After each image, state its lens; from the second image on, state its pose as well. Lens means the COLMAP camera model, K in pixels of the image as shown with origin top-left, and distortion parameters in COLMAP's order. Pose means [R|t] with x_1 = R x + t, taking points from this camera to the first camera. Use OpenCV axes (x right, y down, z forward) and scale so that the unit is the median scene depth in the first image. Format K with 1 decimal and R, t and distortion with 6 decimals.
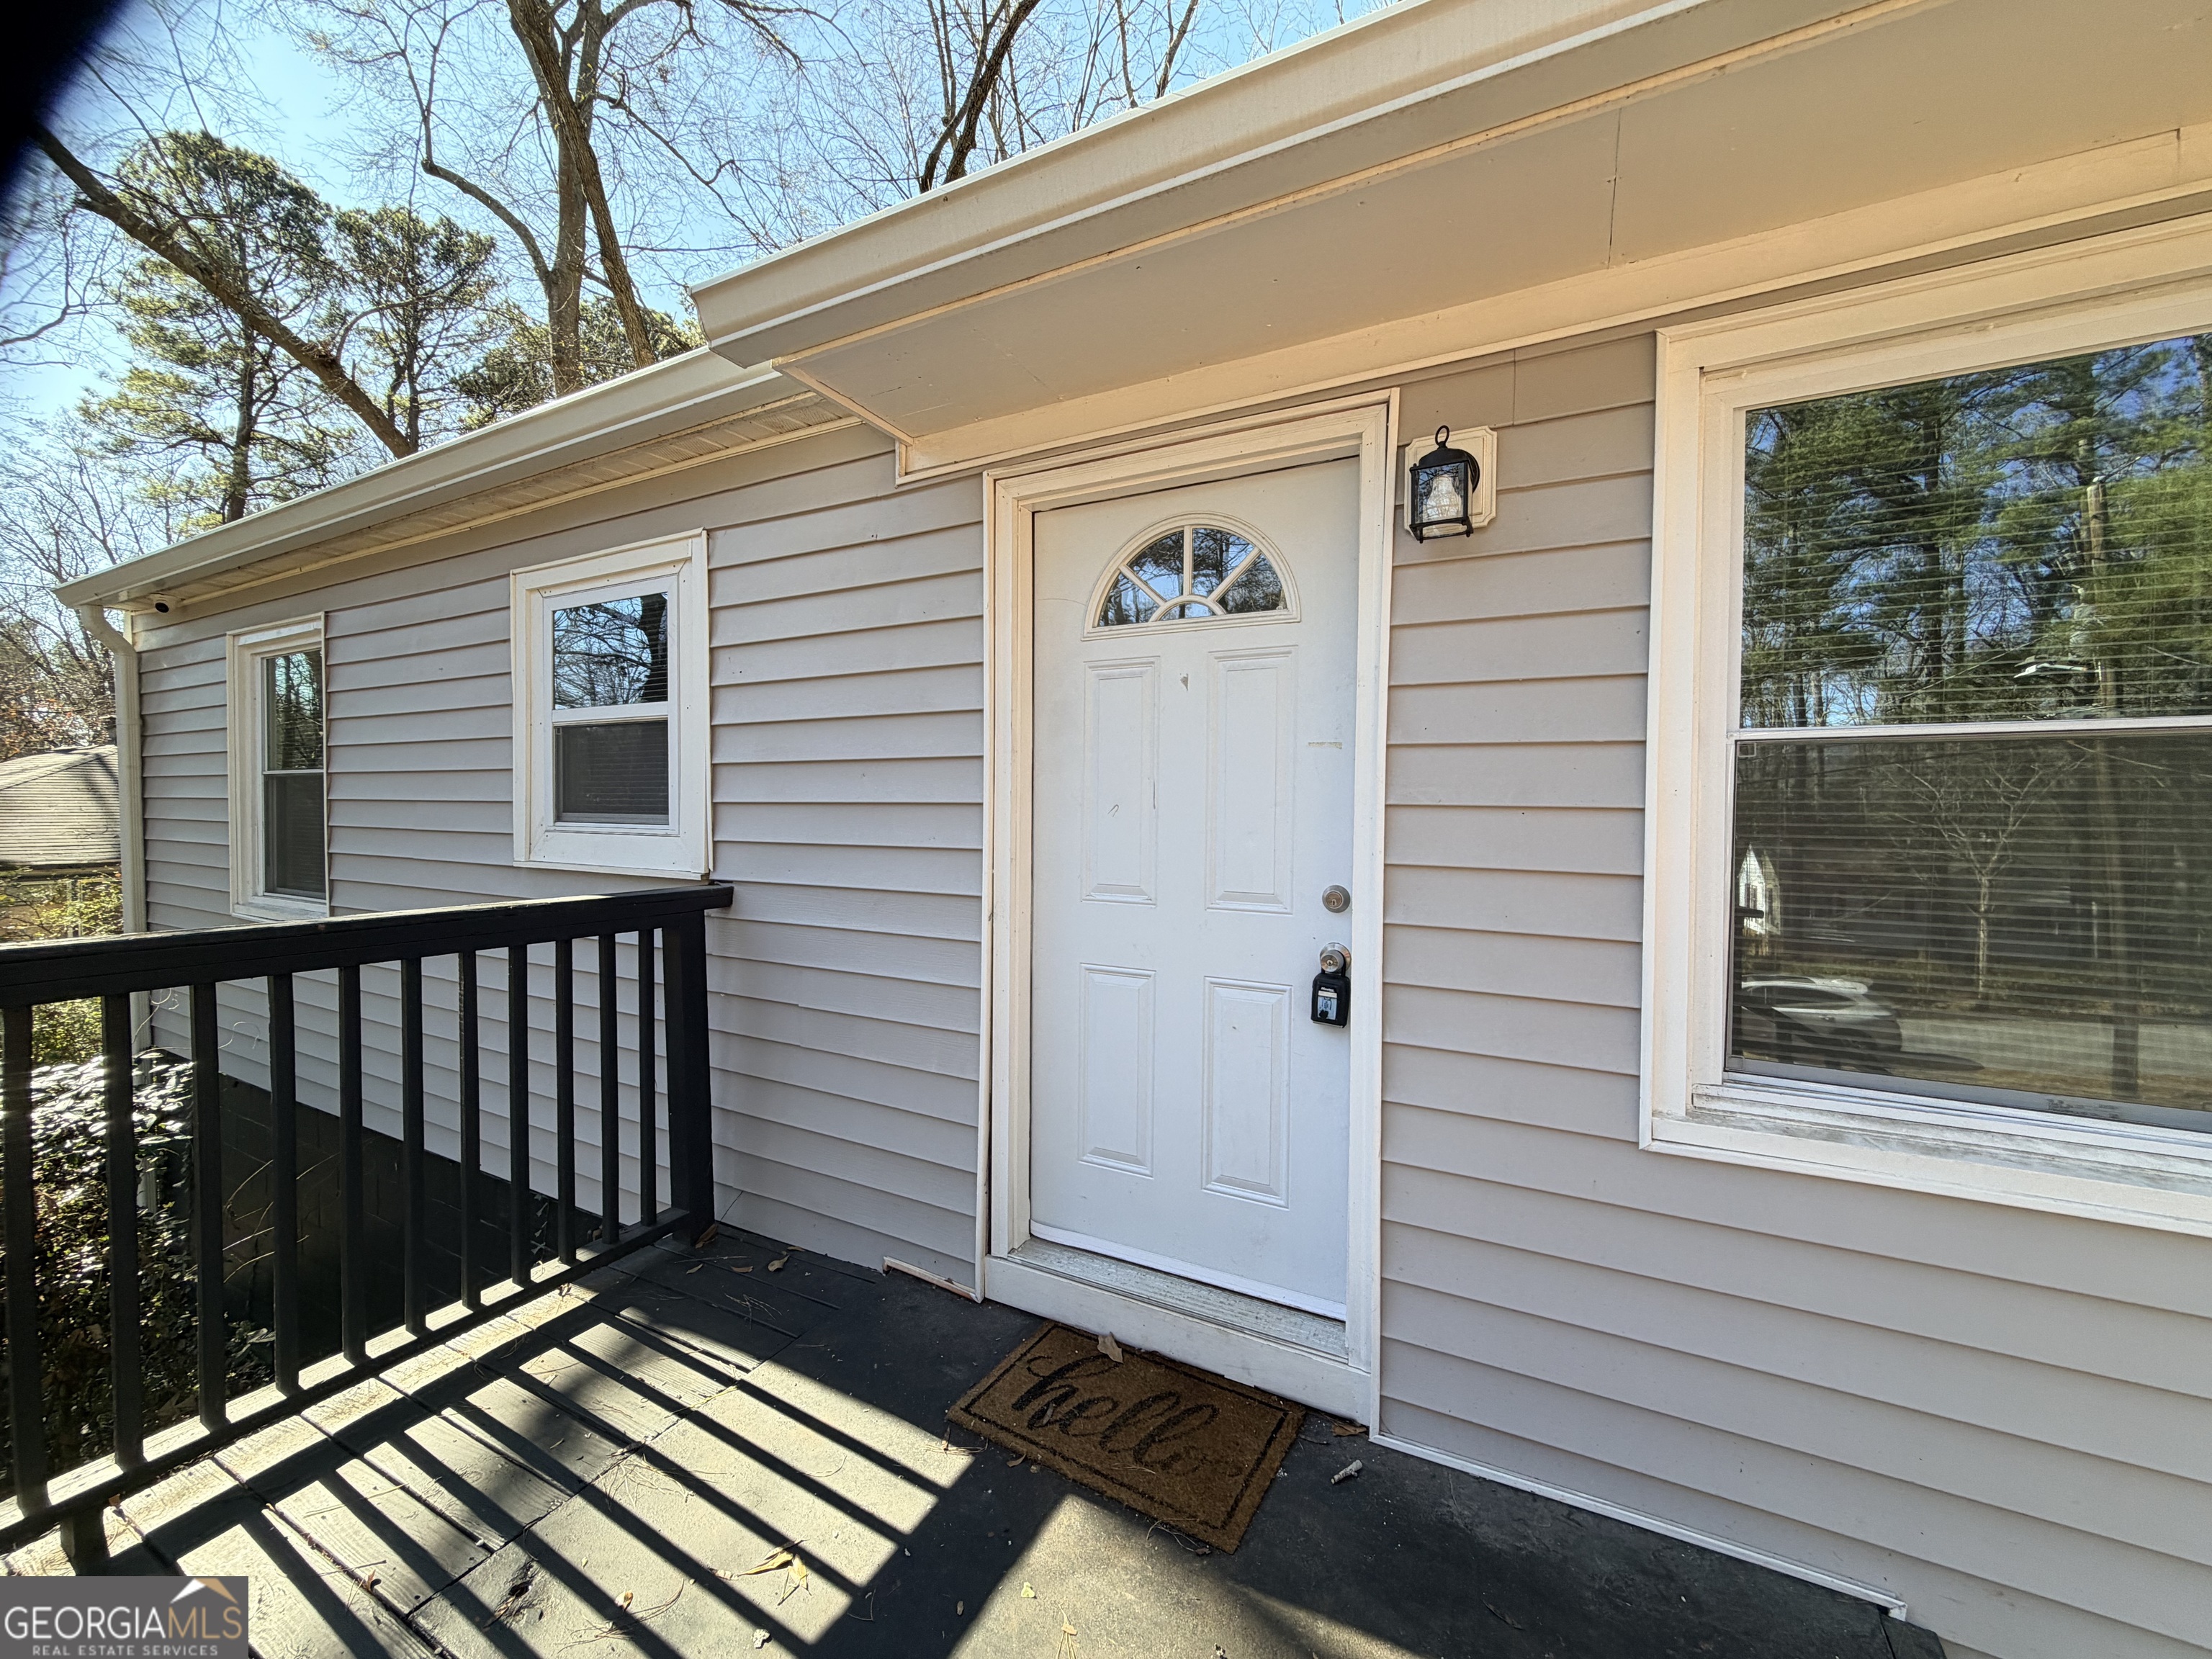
lens RADIAL K [[878.1, 0, 1098.0], [0, 878.1, 823.5], [0, 0, 1]] dist [-0.001519, 0.000276]
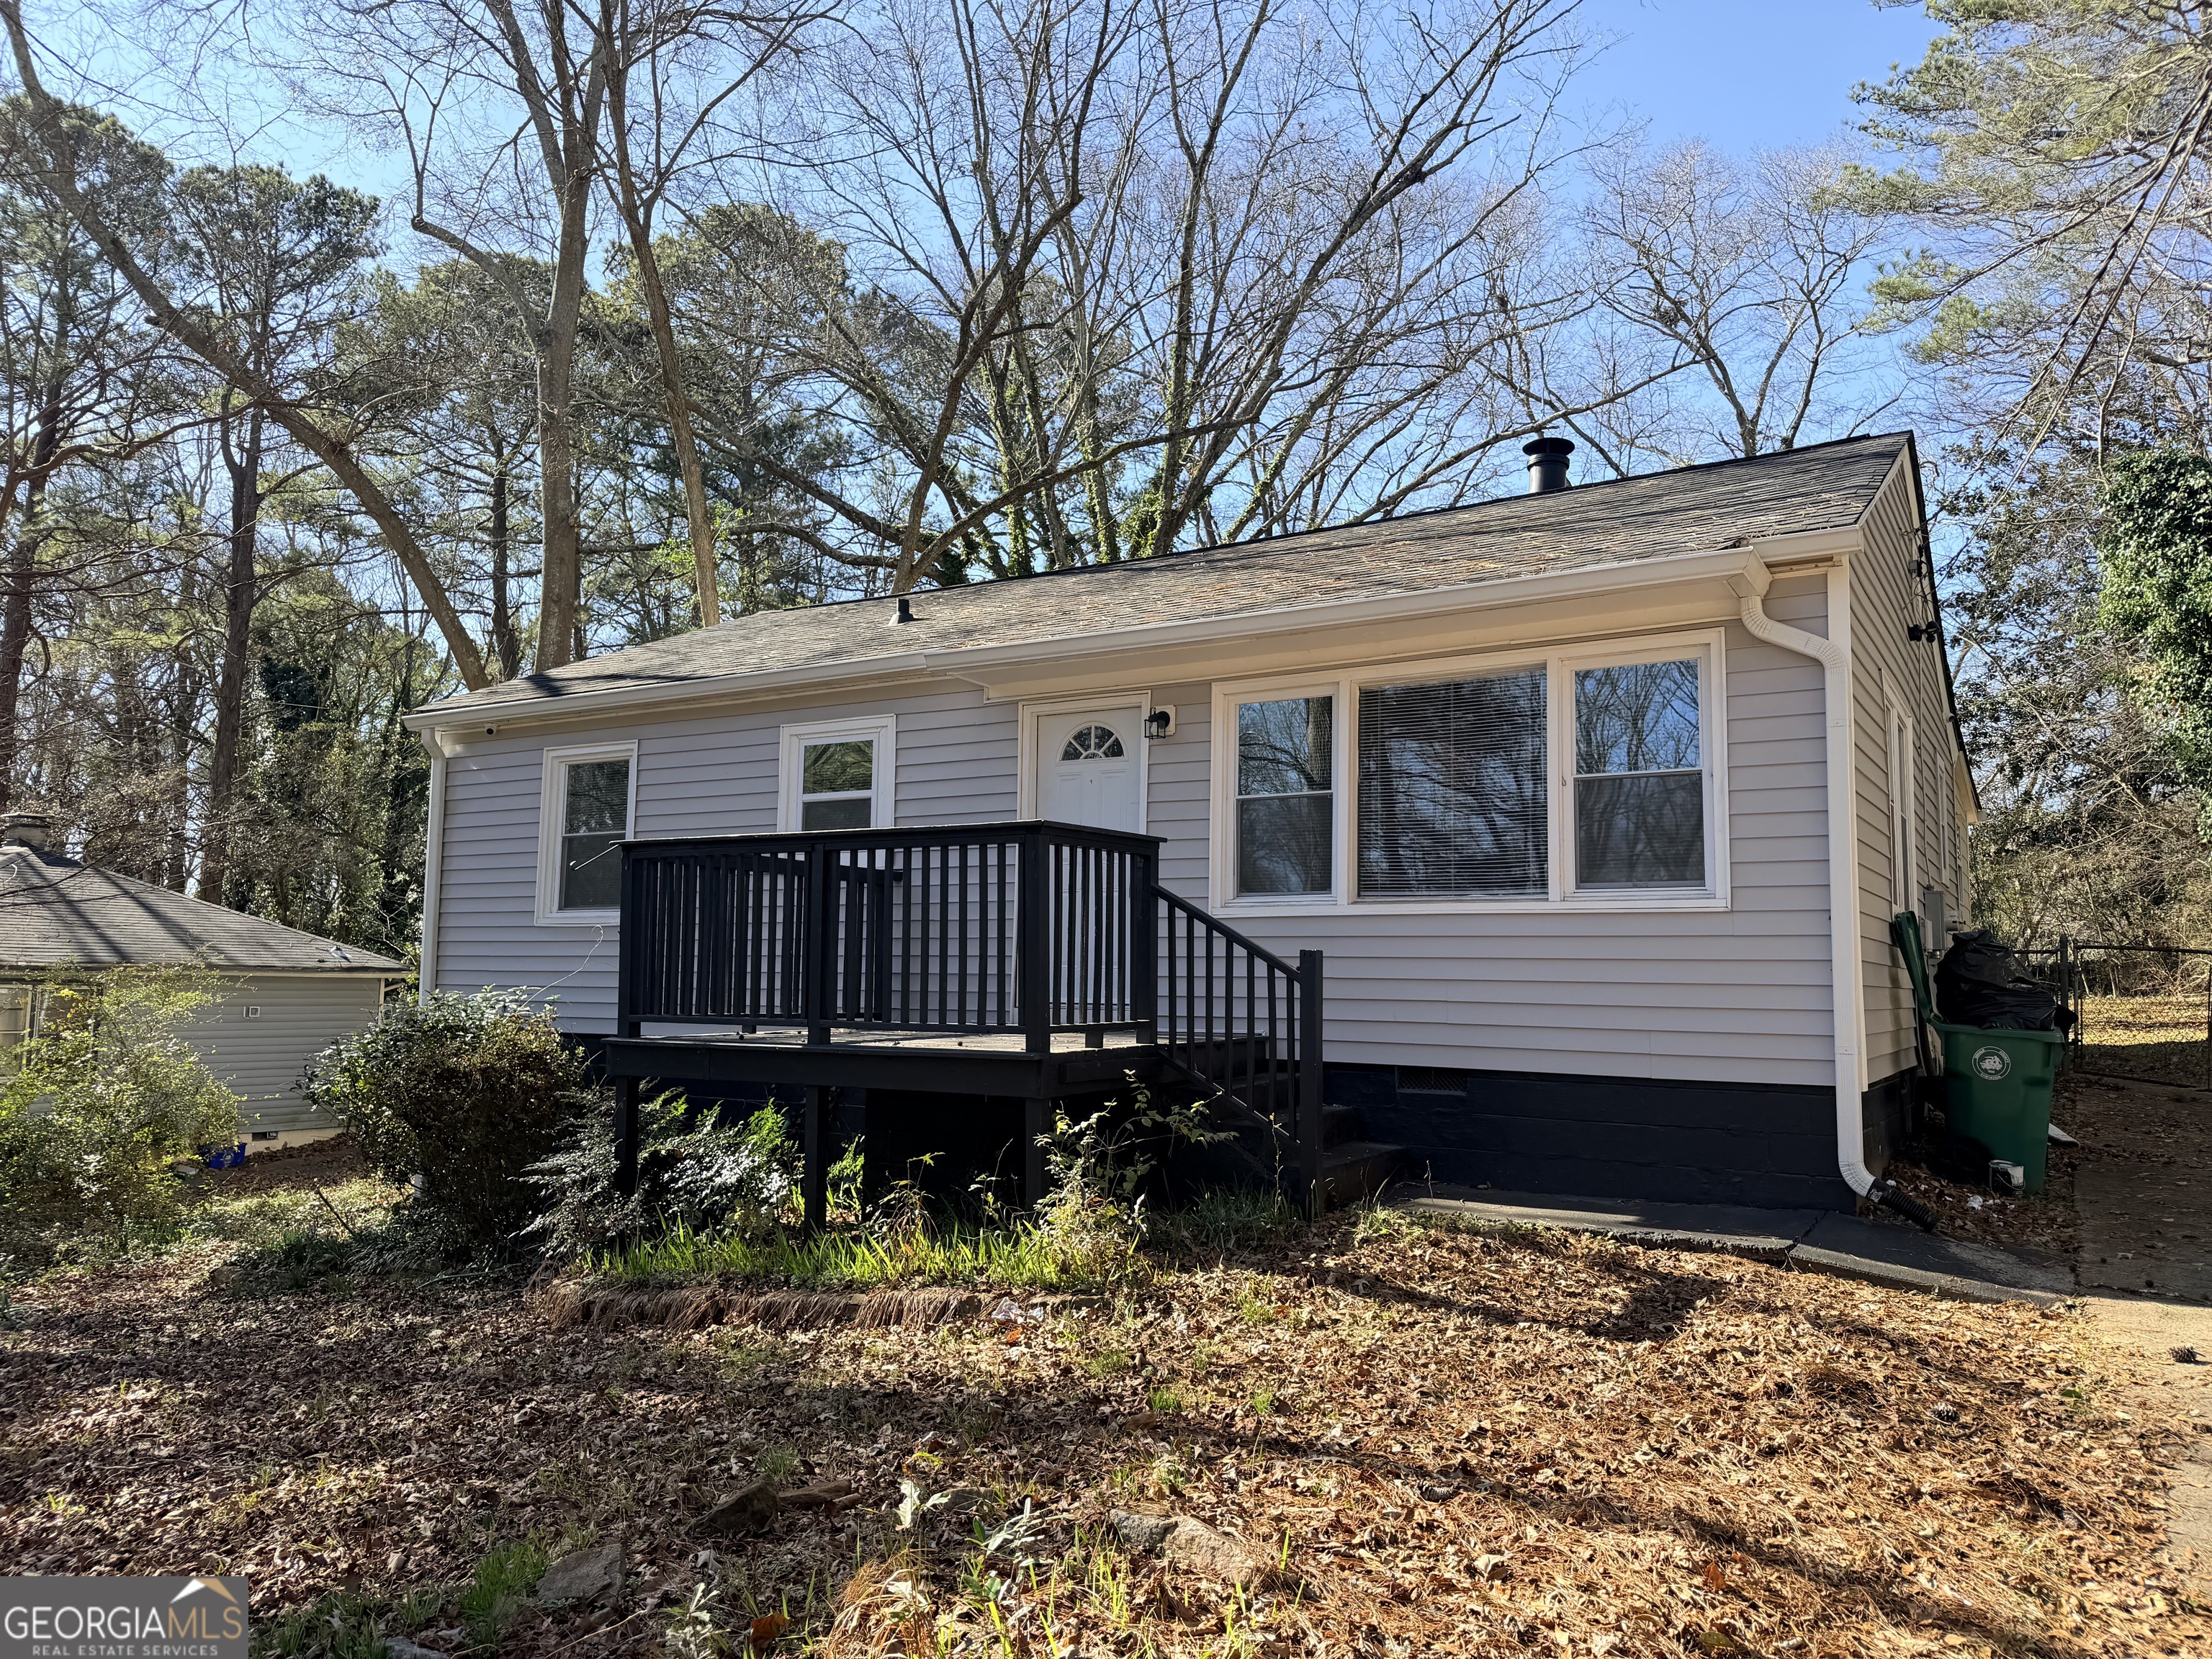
lens RADIAL K [[1515.1, 0, 1095.8], [0, 1515.1, 831.0], [0, 0, 1]] dist [0.122276, -0.315644]
pose [[0.997864, 0.004016, -0.065209, 0.057507], [-0.011880, 0.992622, -0.120664, 0.076283], [0.064243, 0.121181, 0.990549, -0.499439]]
